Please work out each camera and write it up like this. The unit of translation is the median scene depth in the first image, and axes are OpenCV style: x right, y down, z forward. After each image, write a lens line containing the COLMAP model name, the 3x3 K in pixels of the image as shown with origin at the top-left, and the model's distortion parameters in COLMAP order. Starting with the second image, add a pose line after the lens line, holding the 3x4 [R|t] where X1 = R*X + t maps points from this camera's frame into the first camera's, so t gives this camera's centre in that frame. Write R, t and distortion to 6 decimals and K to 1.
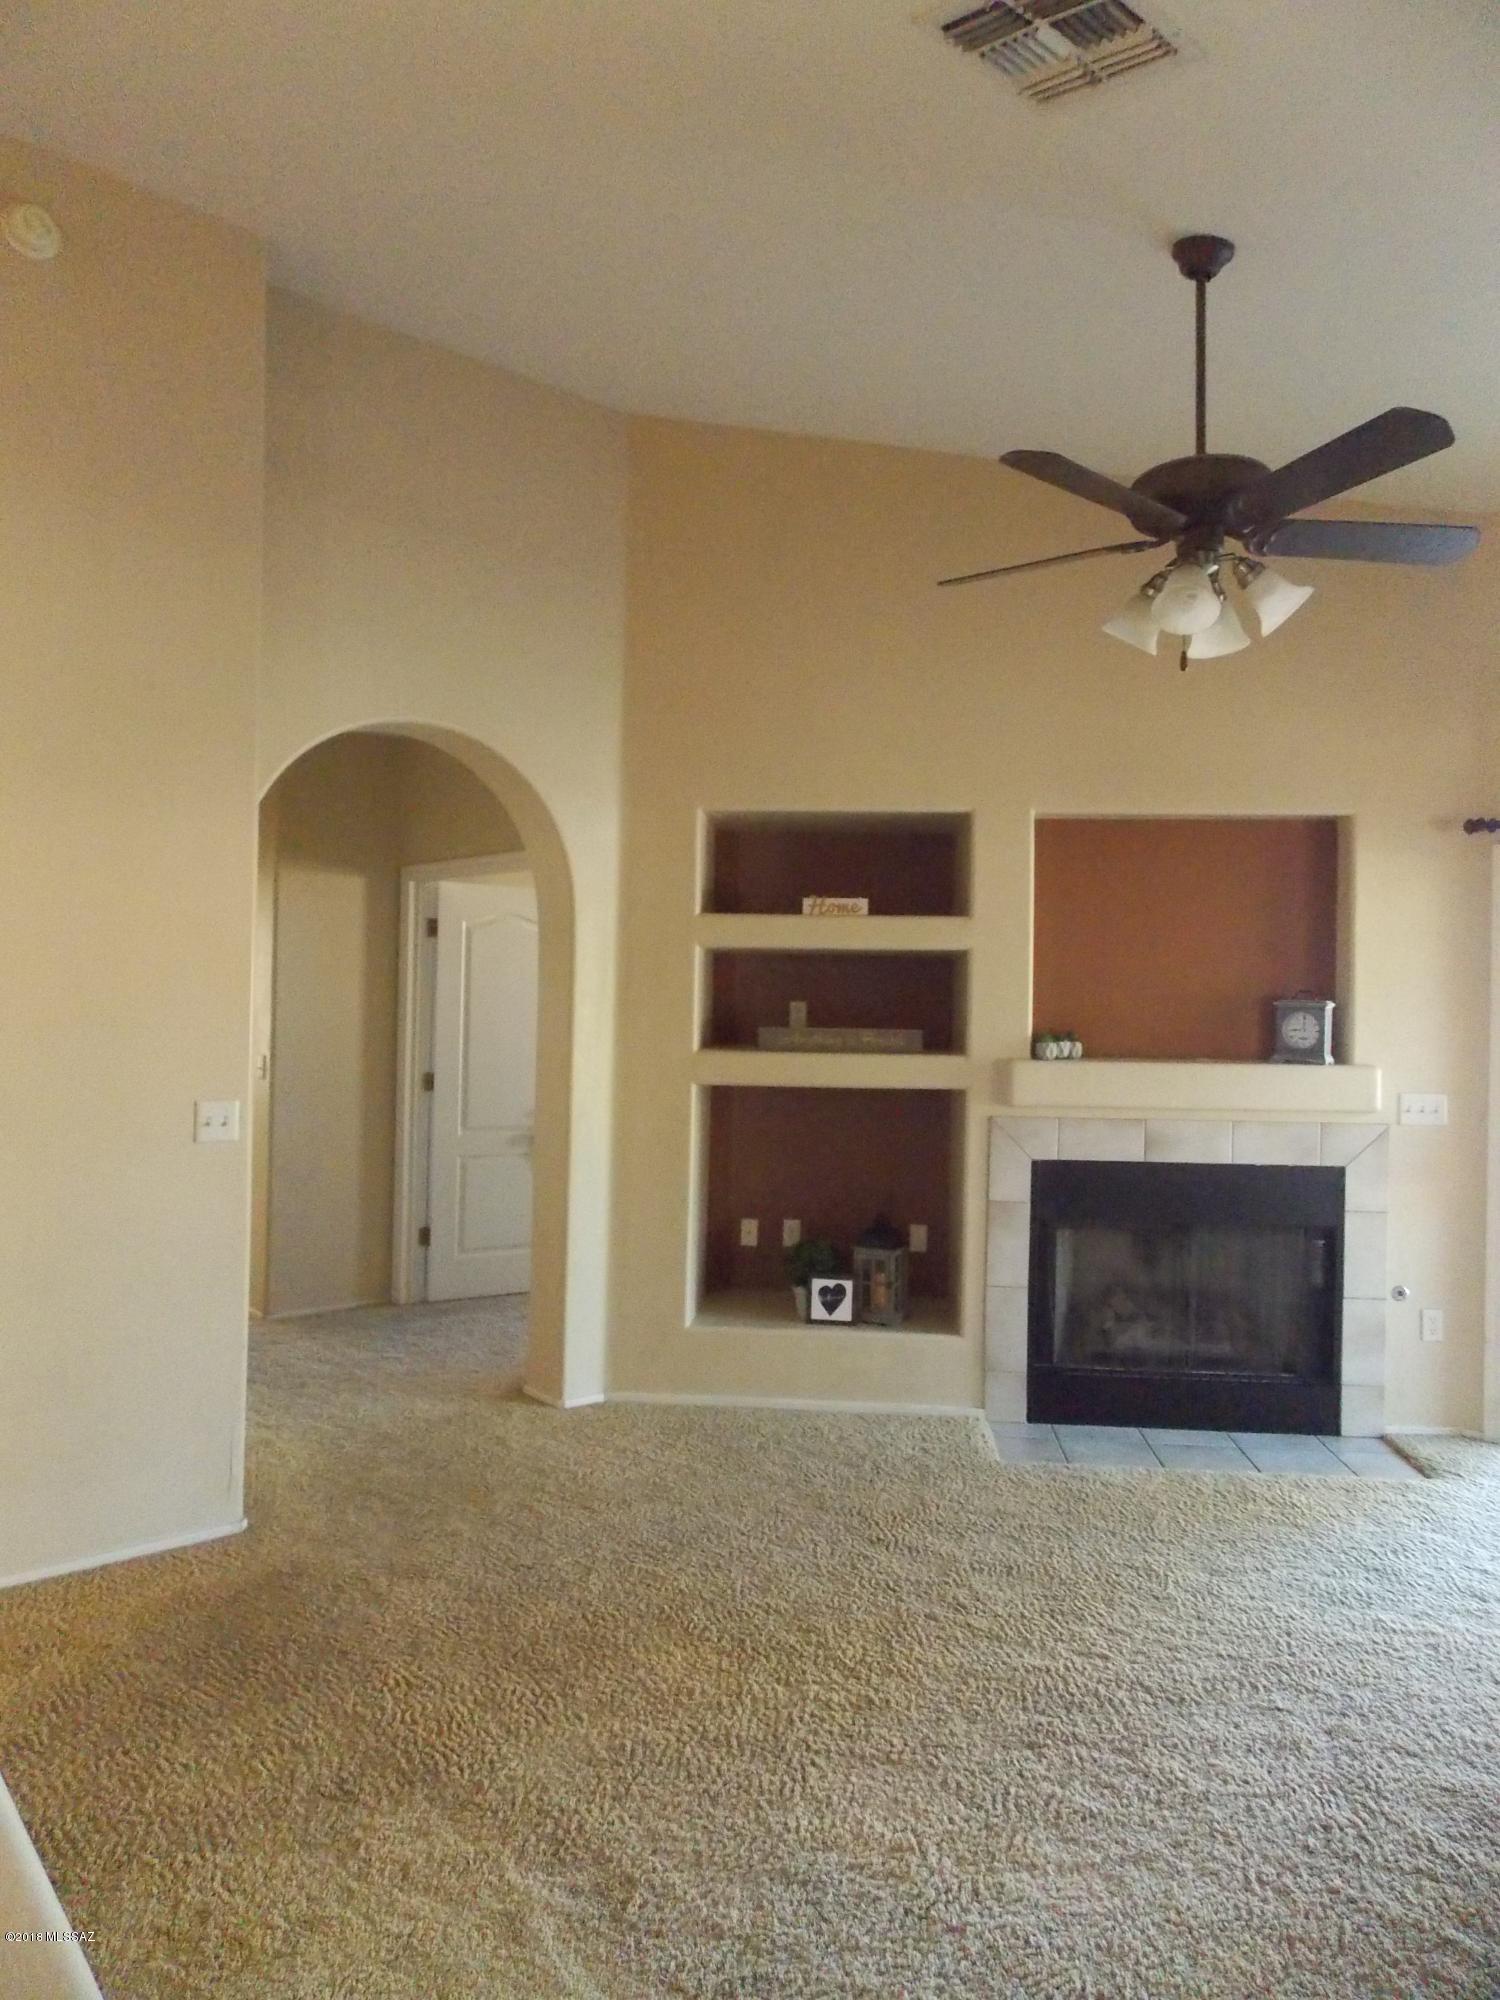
lens RADIAL K [[1341.6, 0, 748.3], [0, 1341.6, 915.4], [0, 0, 1]] dist [-0.155962, 0.001060]
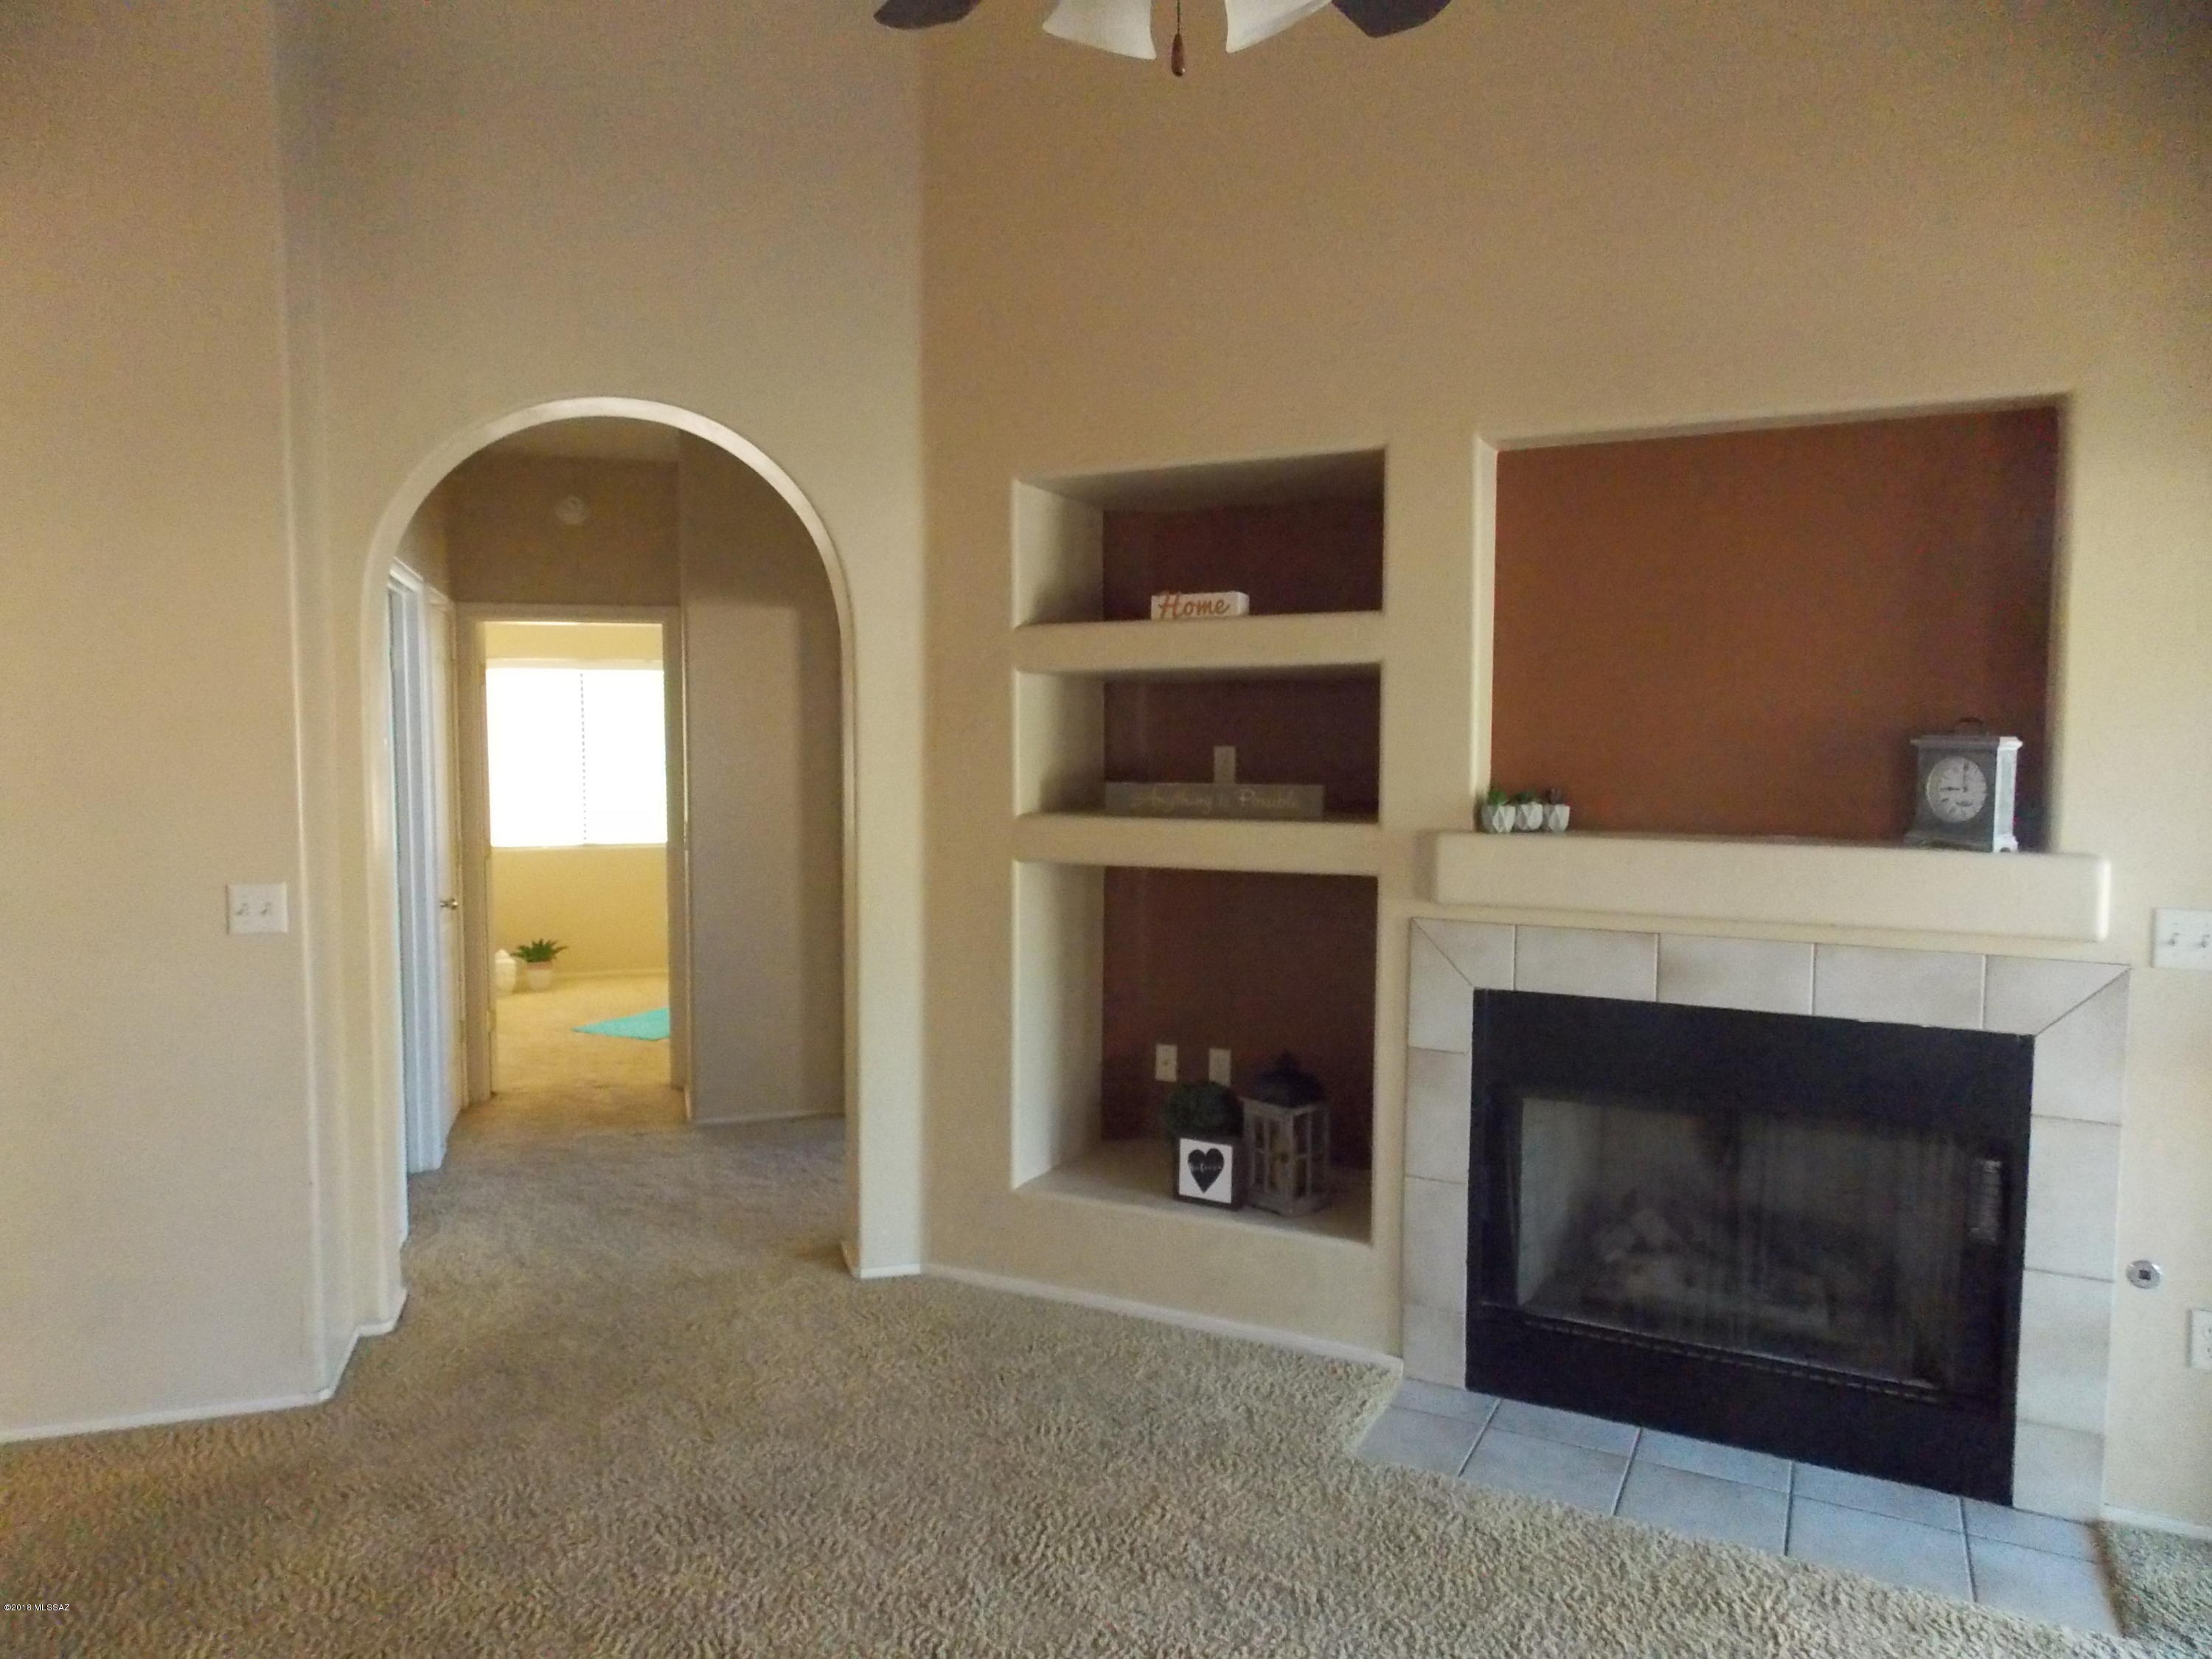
lens RADIAL K [[1471.5, 0, 1106.0], [0, 1471.5, 829.5], [0, 0, 1]] dist [-0.101732, 0.019747]
pose [[0.921520, 0.005196, -0.388295, 0.322886], [0.039446, 0.993486, 0.106908, 0.025622], [0.386321, -0.113835, 0.915313, 0.294200]]
